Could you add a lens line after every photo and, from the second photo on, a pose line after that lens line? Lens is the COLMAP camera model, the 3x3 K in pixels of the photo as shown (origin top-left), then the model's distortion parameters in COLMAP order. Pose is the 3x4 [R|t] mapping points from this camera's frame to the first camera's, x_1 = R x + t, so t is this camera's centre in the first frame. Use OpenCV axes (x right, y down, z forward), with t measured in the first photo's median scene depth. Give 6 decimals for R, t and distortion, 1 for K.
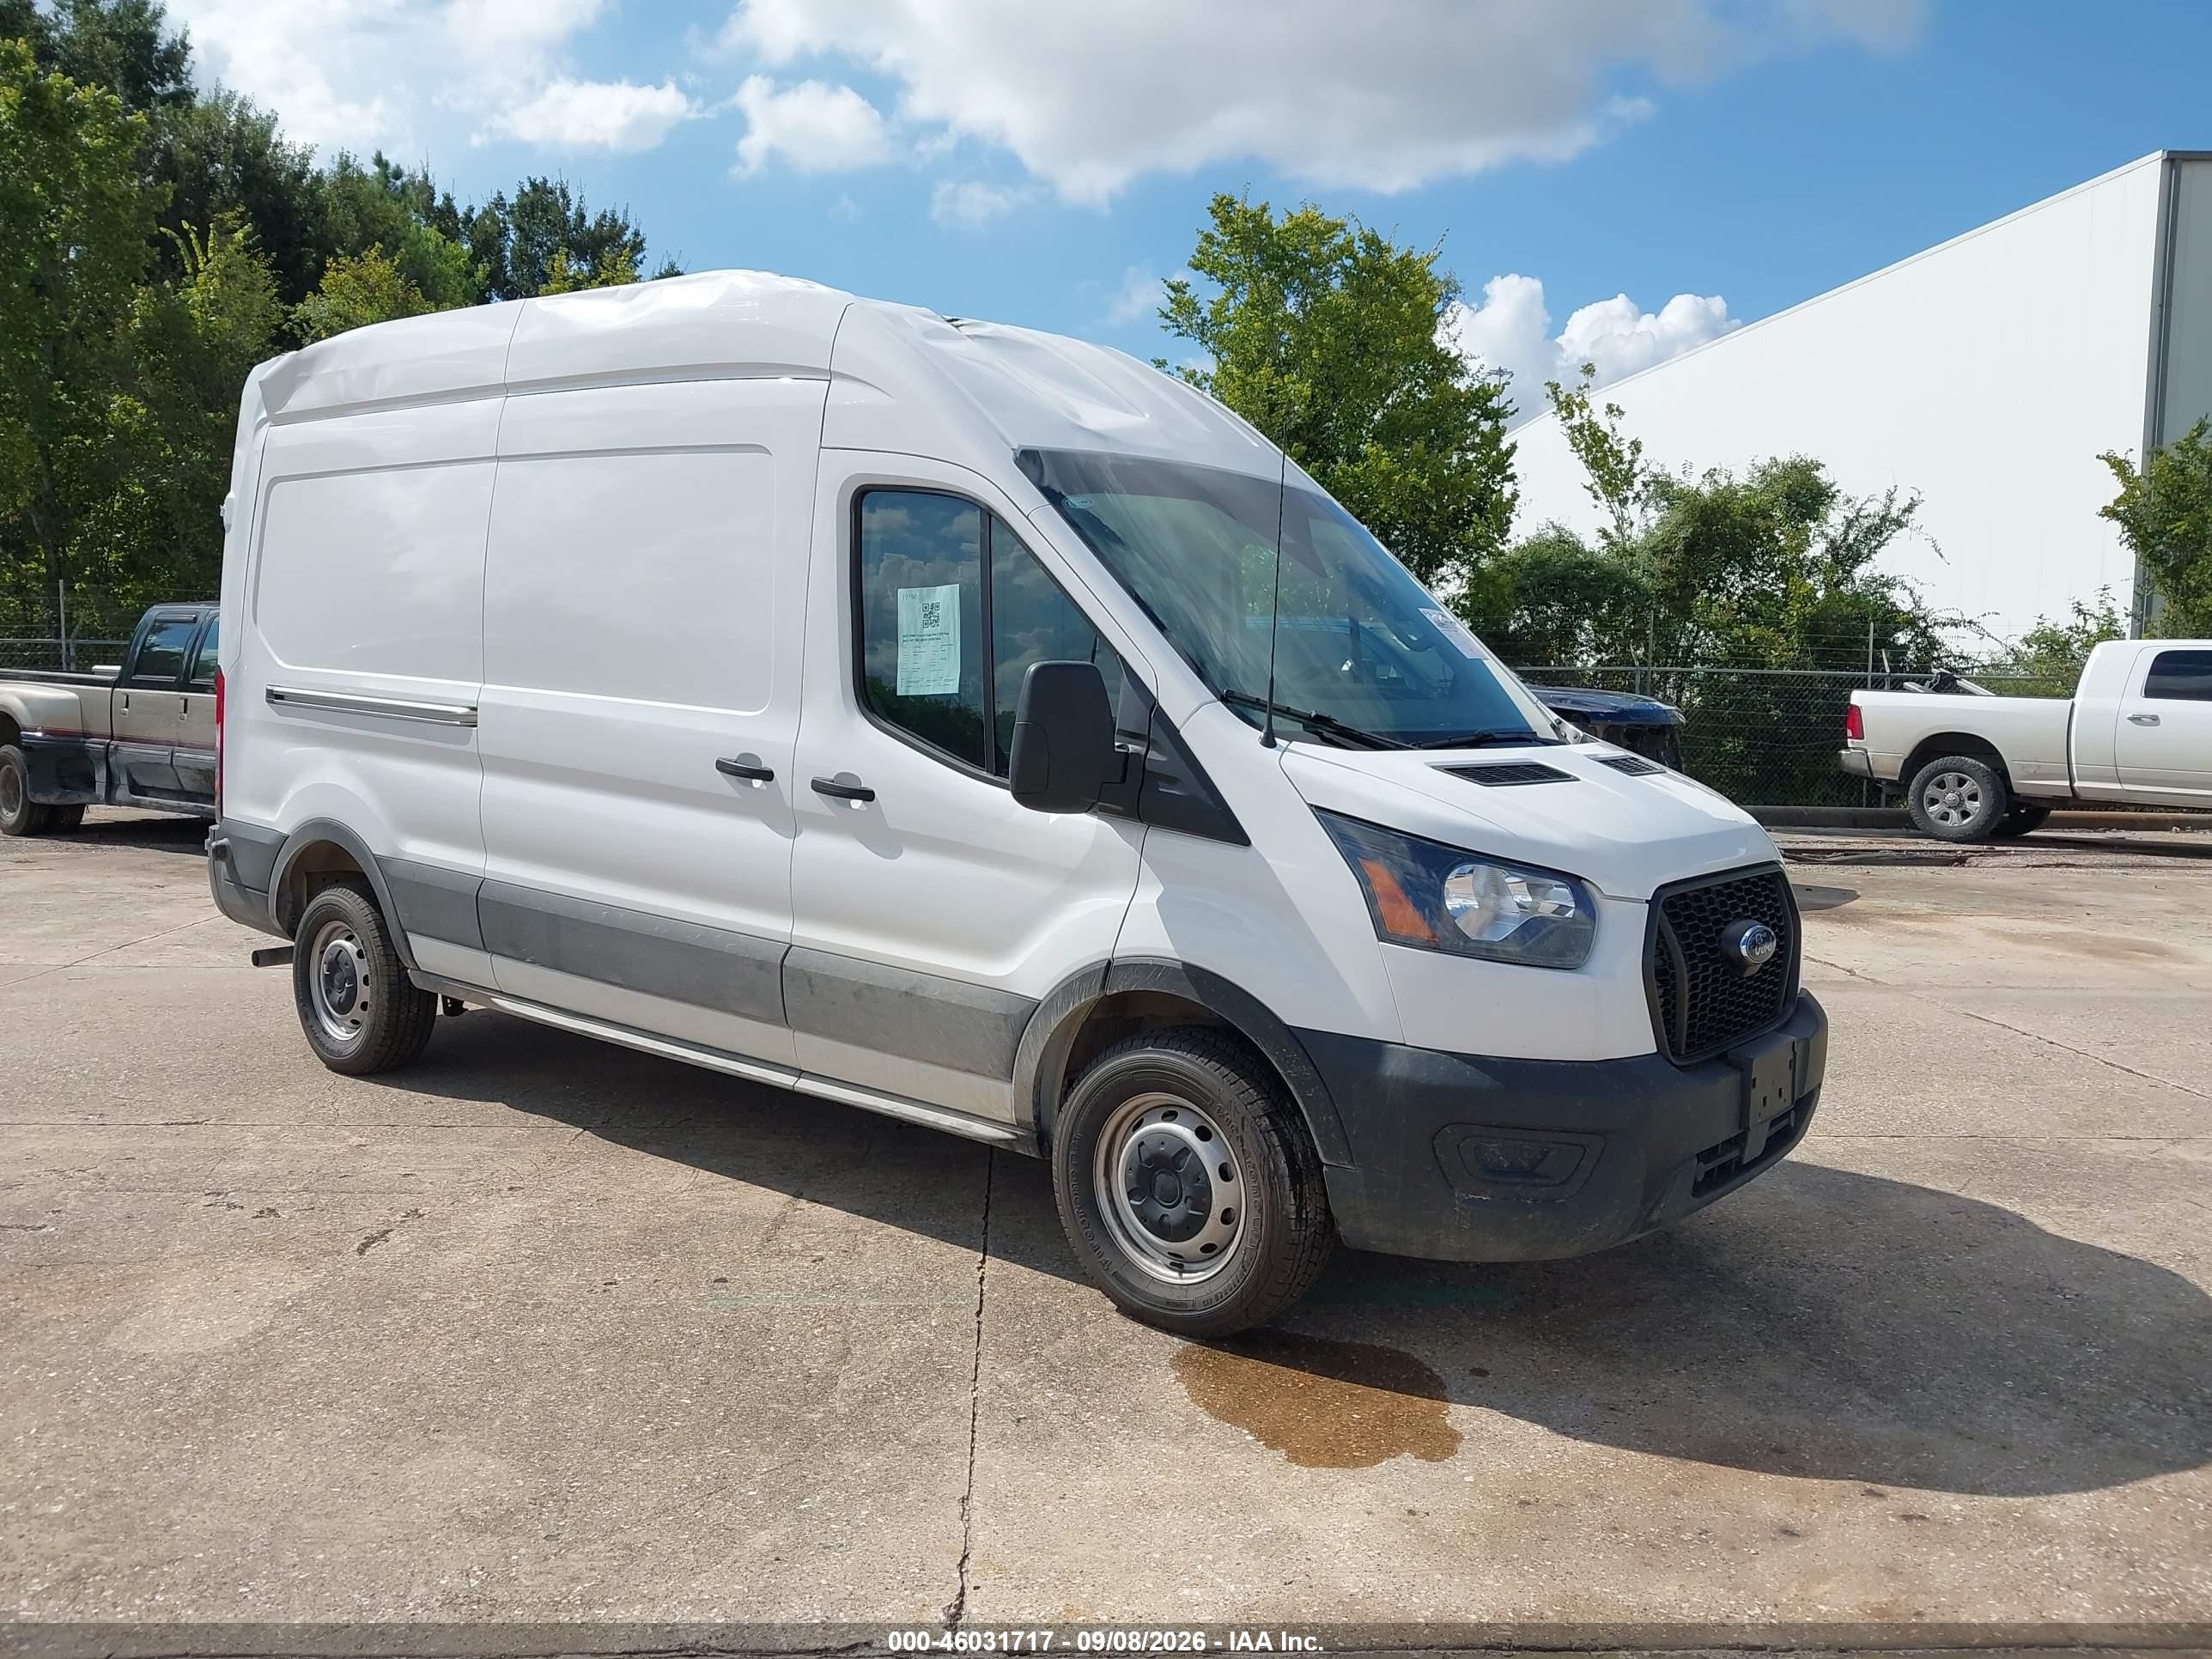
lens RADIAL K [[1709.6, 0, 1113.3], [0, 1709.6, 825.0], [0, 0, 1]] dist [0.085927, -0.010283]
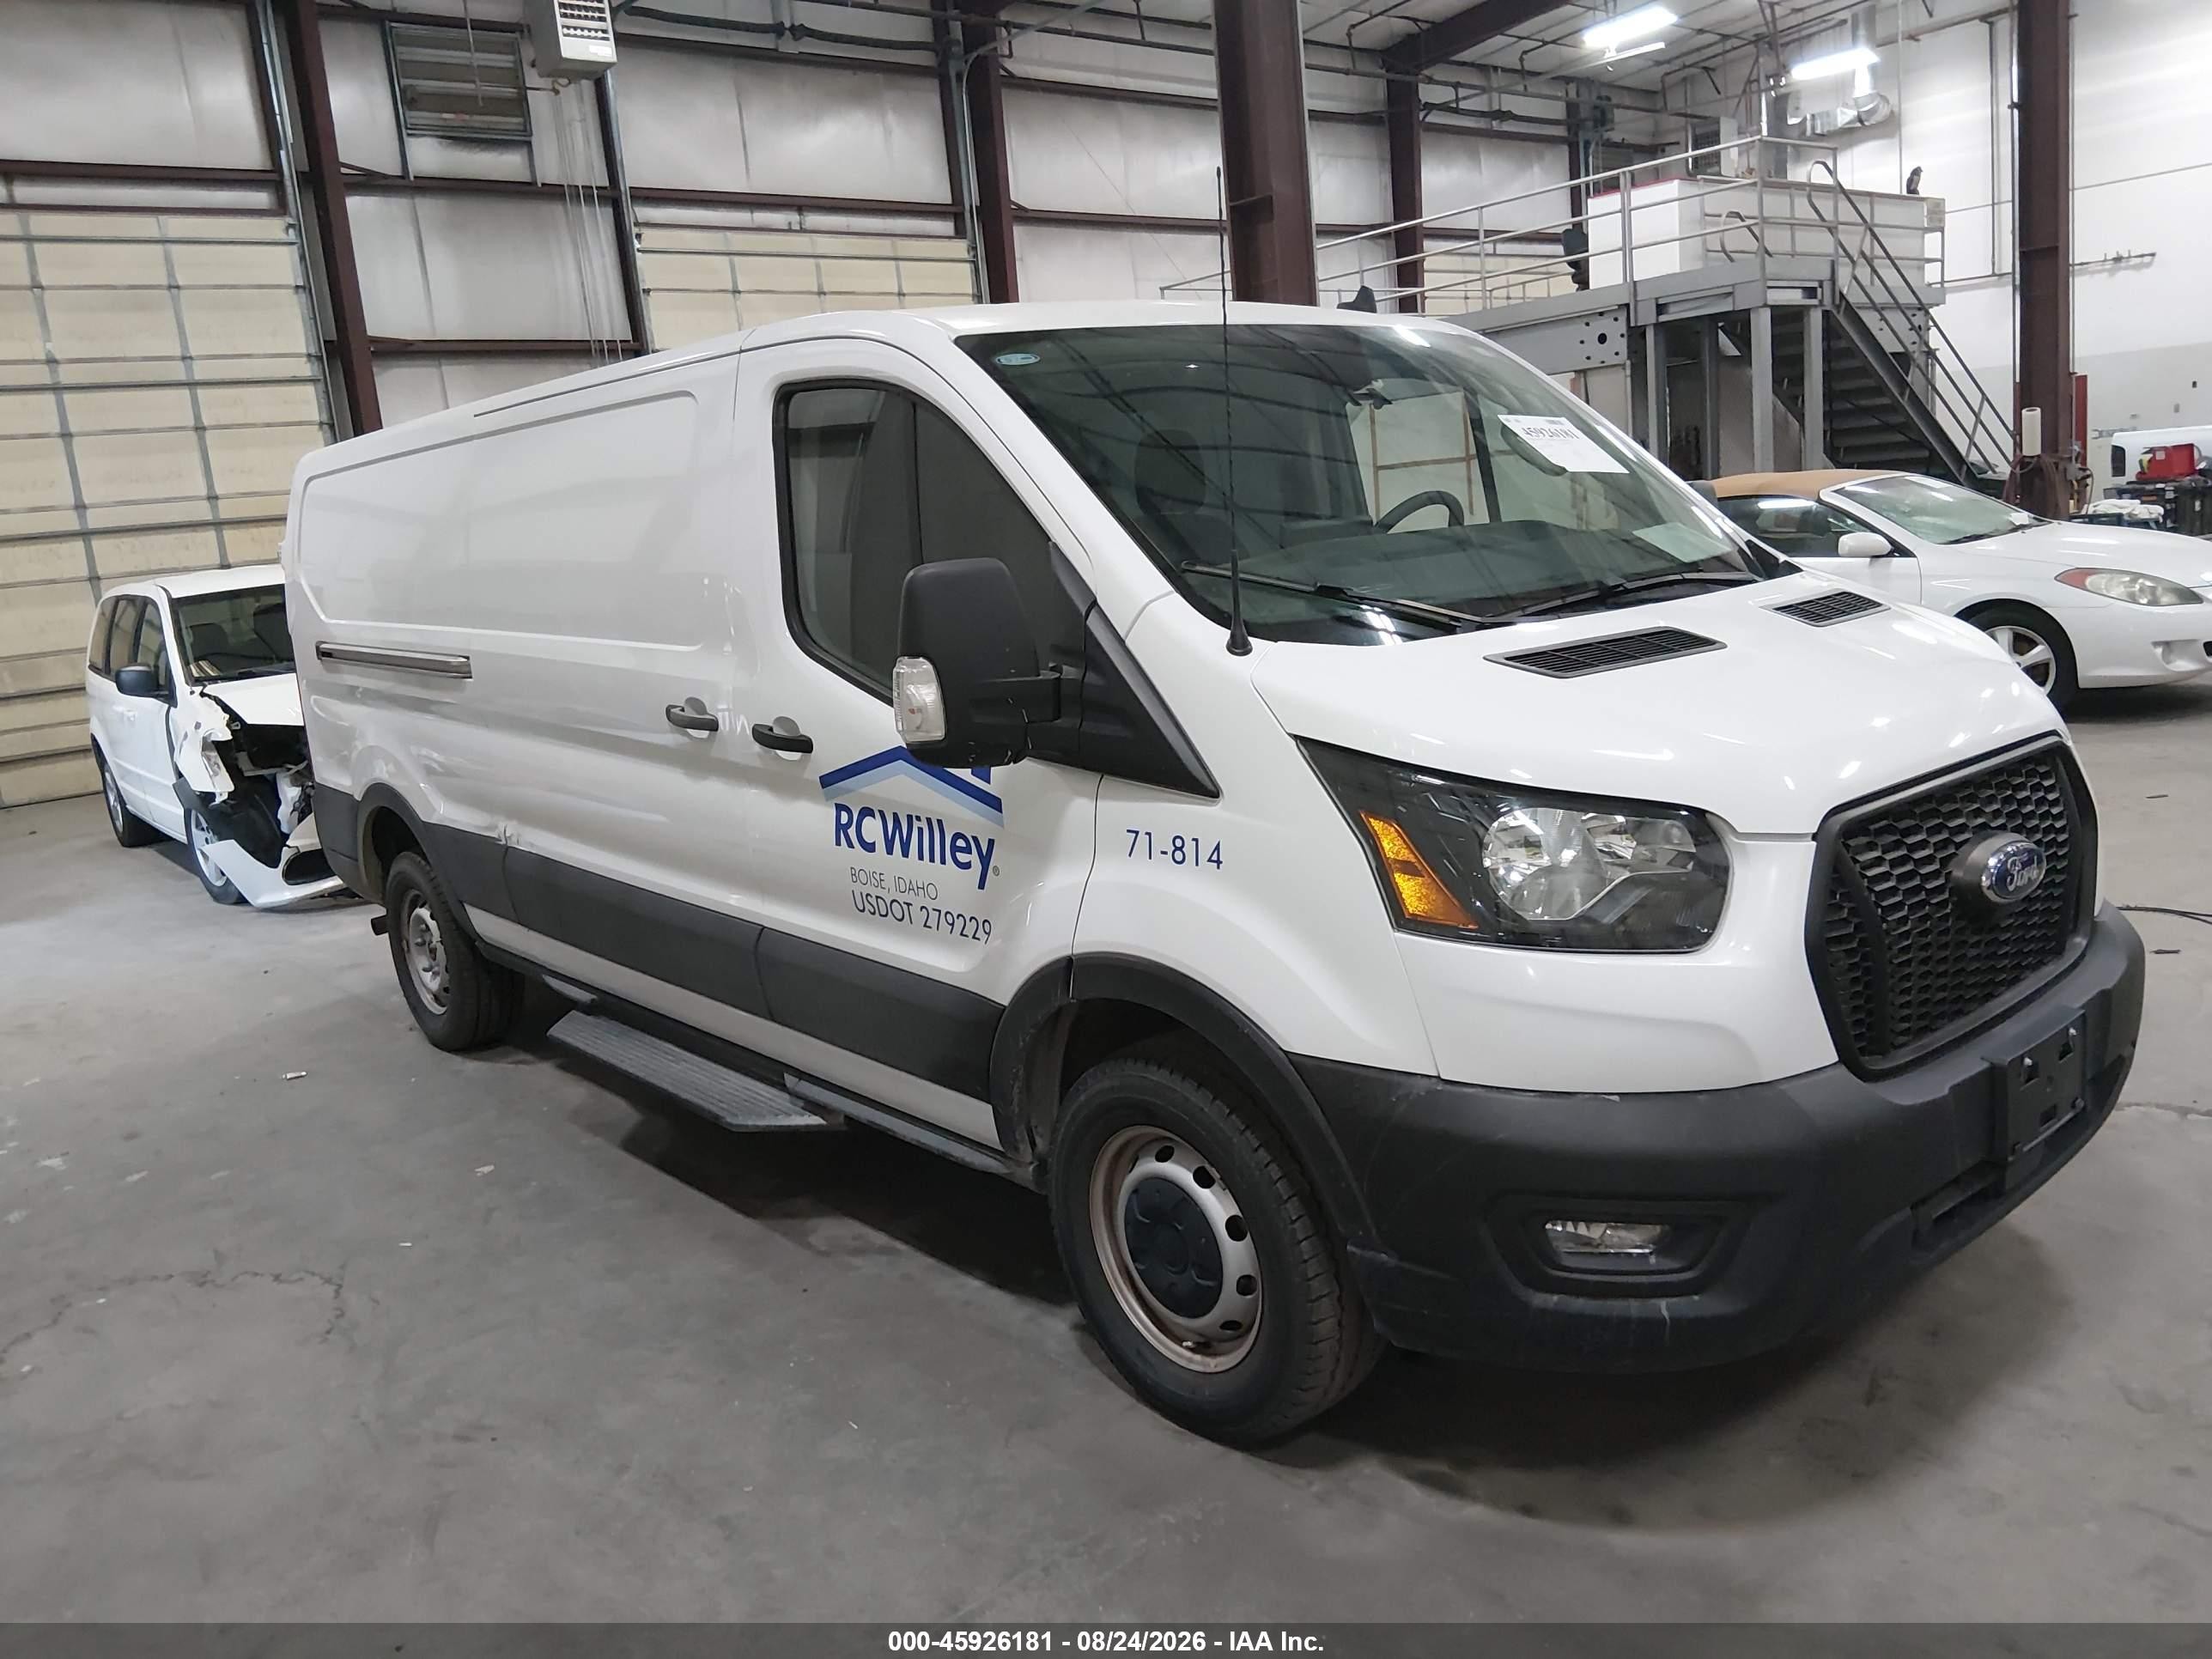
lens RADIAL K [[1664.1, 0, 1107.9], [0, 1664.1, 831.2], [0, 0, 1]] dist [0.084137, -0.006950]
pose [[0.977840, -0.073513, -0.196025, 0.161992], [0.093197, 0.991281, 0.093146, -0.041022], [0.187468, -0.109350, 0.976165, 0.296145]]
